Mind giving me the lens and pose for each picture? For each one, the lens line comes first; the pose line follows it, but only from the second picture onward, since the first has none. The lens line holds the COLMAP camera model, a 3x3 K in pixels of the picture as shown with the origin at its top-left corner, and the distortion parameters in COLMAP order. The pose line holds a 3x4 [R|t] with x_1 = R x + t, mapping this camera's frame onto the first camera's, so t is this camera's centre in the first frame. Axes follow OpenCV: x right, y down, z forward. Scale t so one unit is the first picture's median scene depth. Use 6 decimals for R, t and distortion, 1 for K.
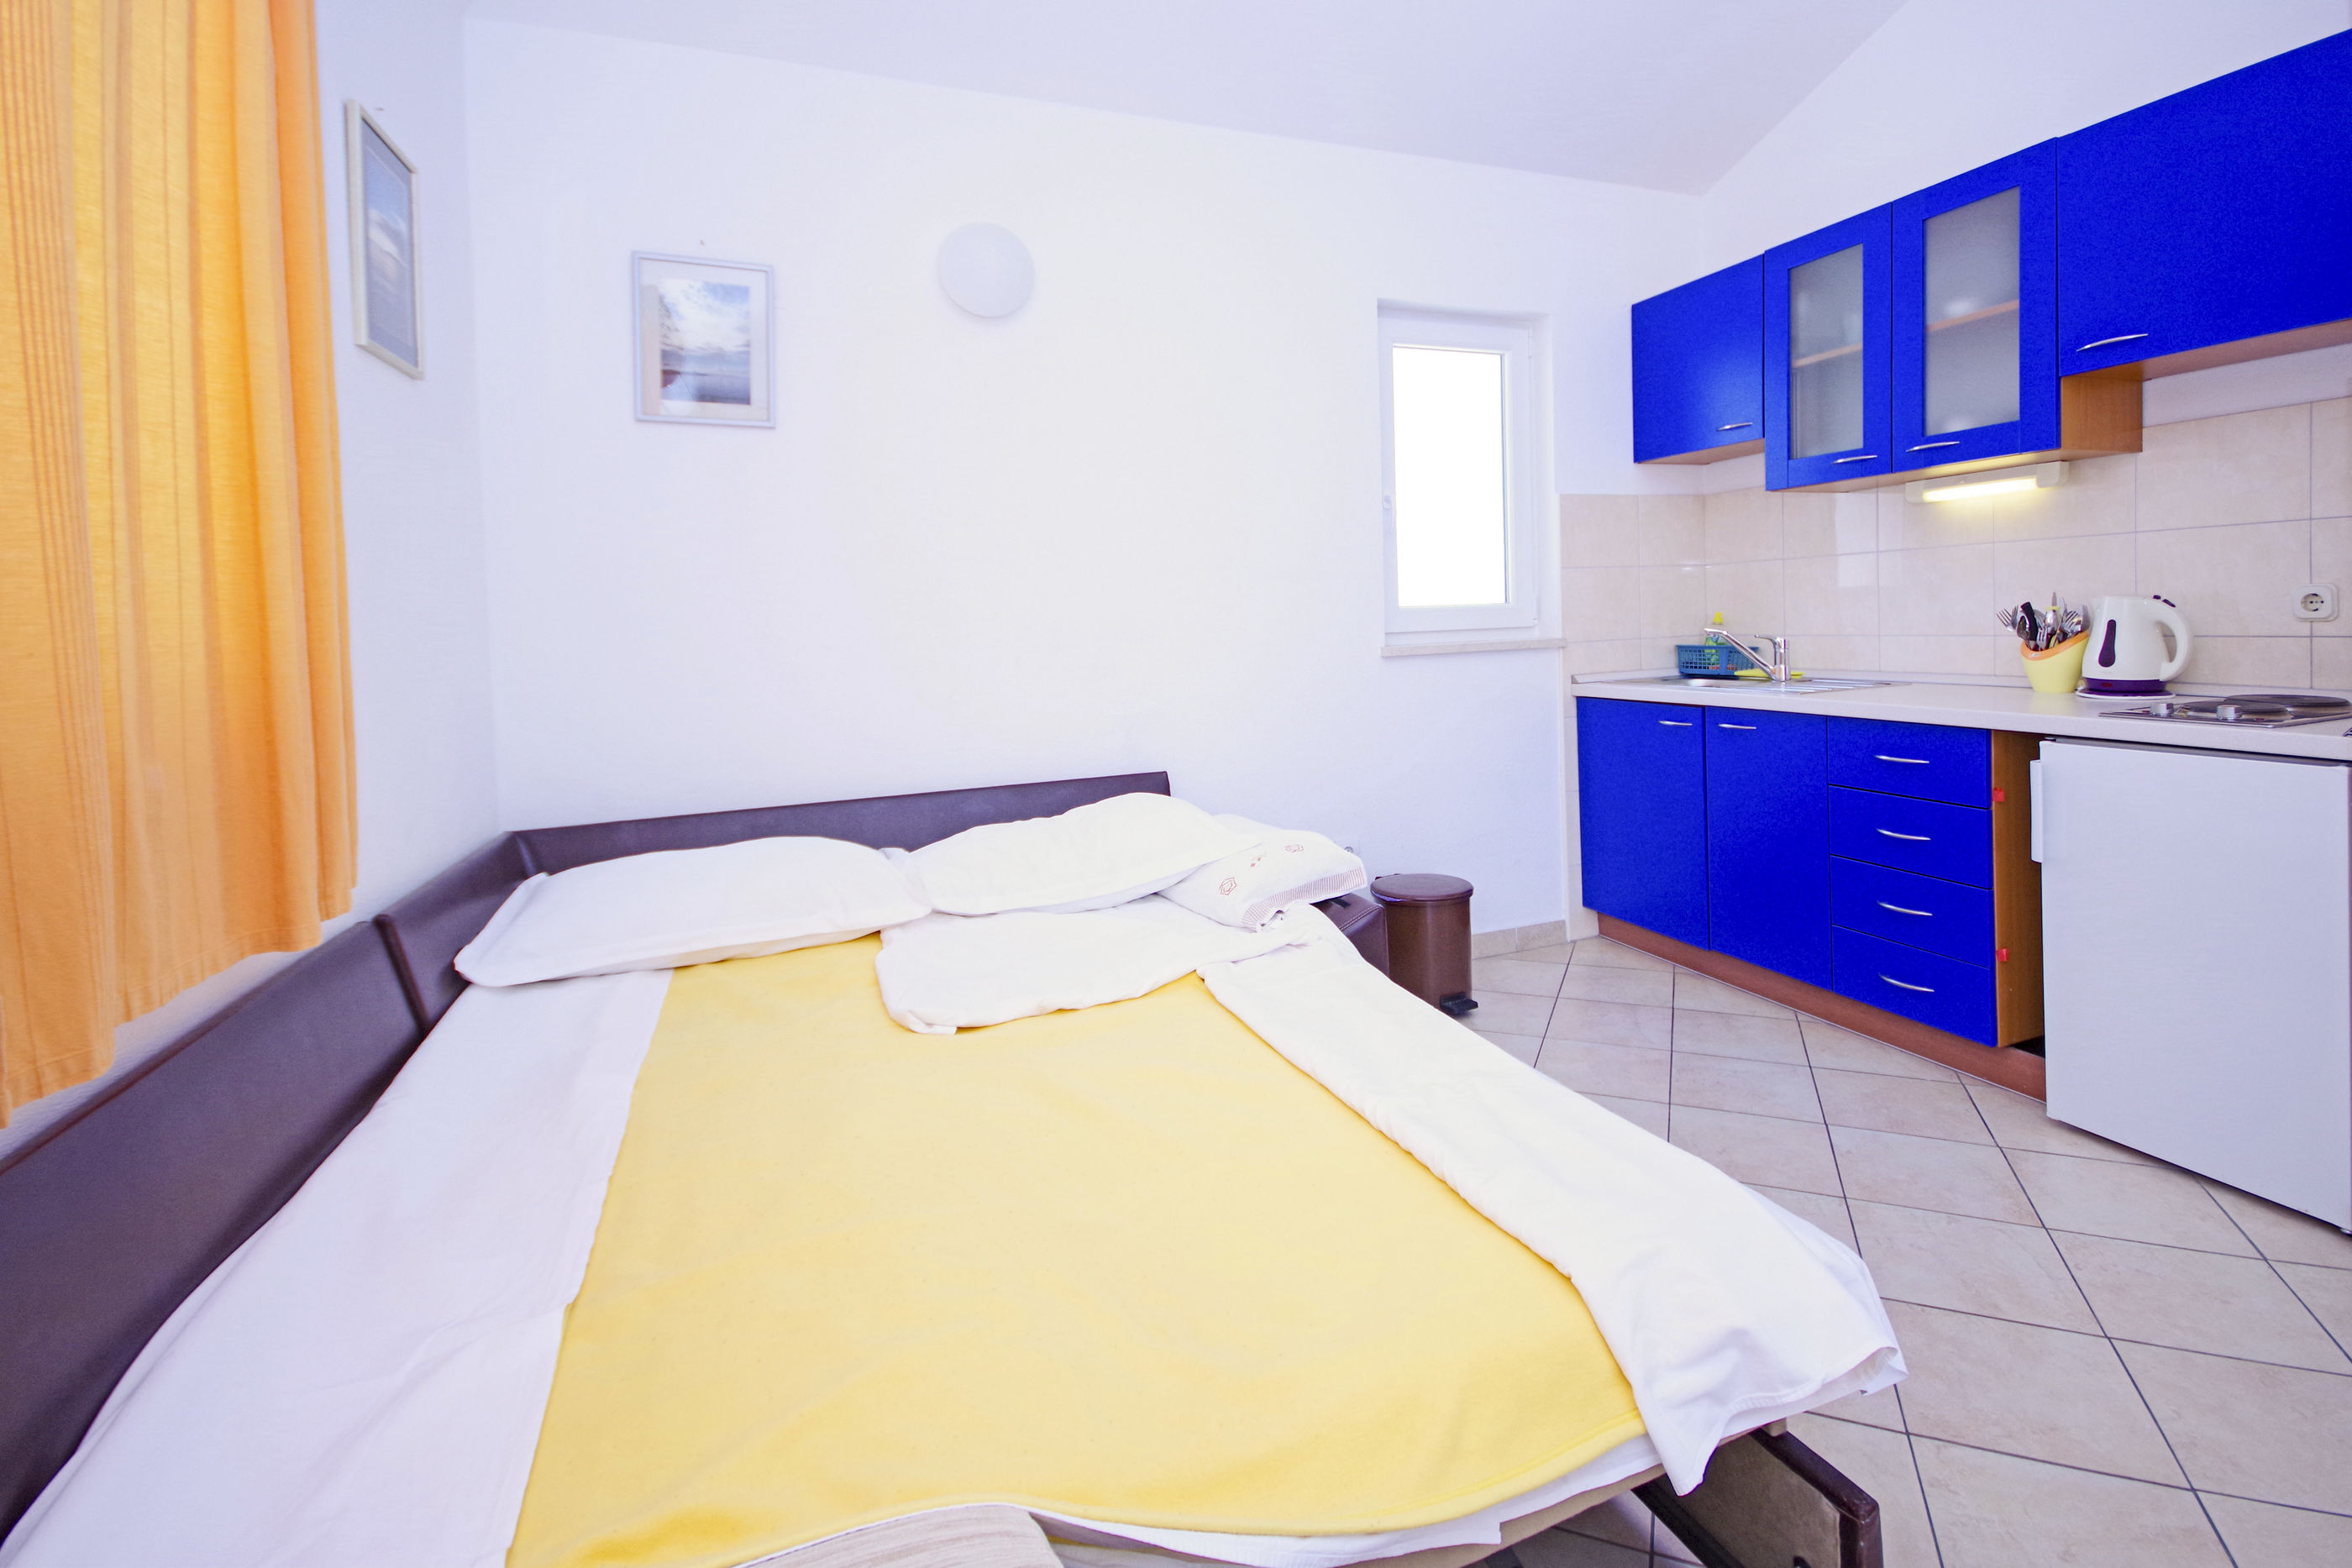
lens RADIAL K [[1061.8, 0, 1233.5], [0, 1061.8, 652.5], [0, 0, 1]] dist [0.017892, -0.012004]
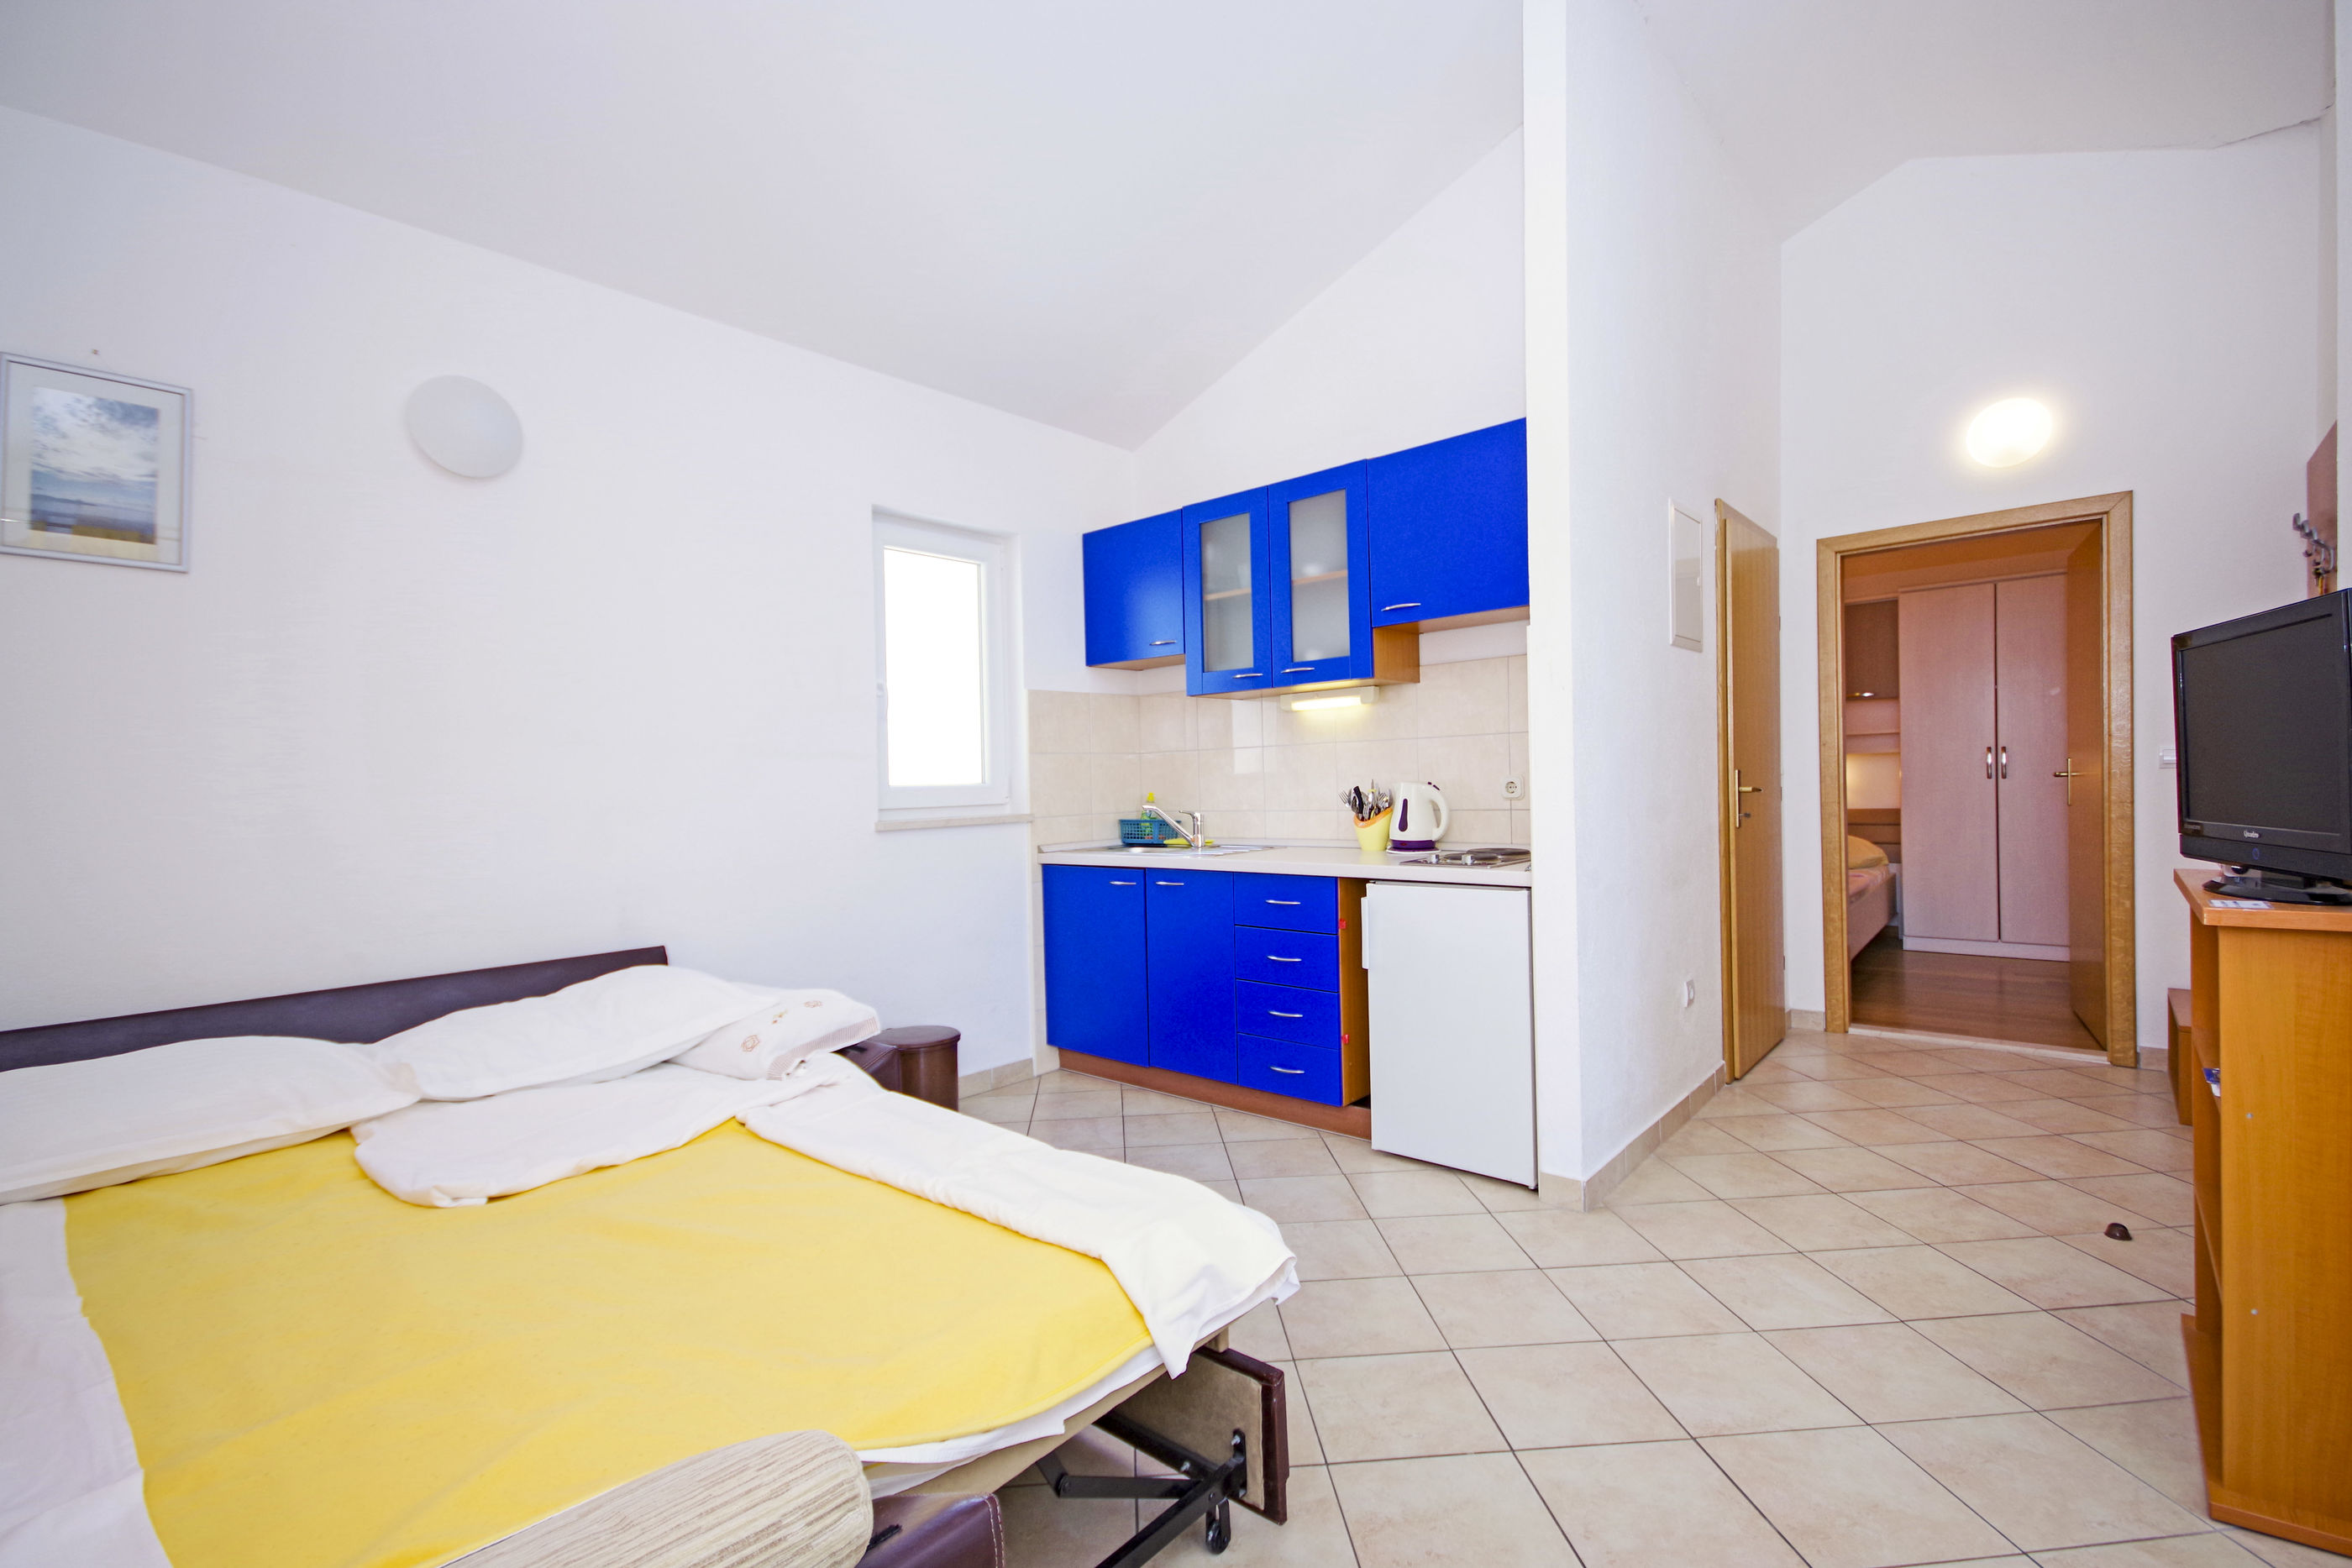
lens RADIAL K [[1055.1, 0, 1130.1], [0, 1055.1, 821.9], [0, 0, 1]] dist [-0.000298, 0.000080]
pose [[0.908975, -0.002729, 0.416841, -0.093277], [0.007783, 0.999915, -0.010426, 0.010704], [-0.416778, 0.012722, 0.908919, -0.118418]]
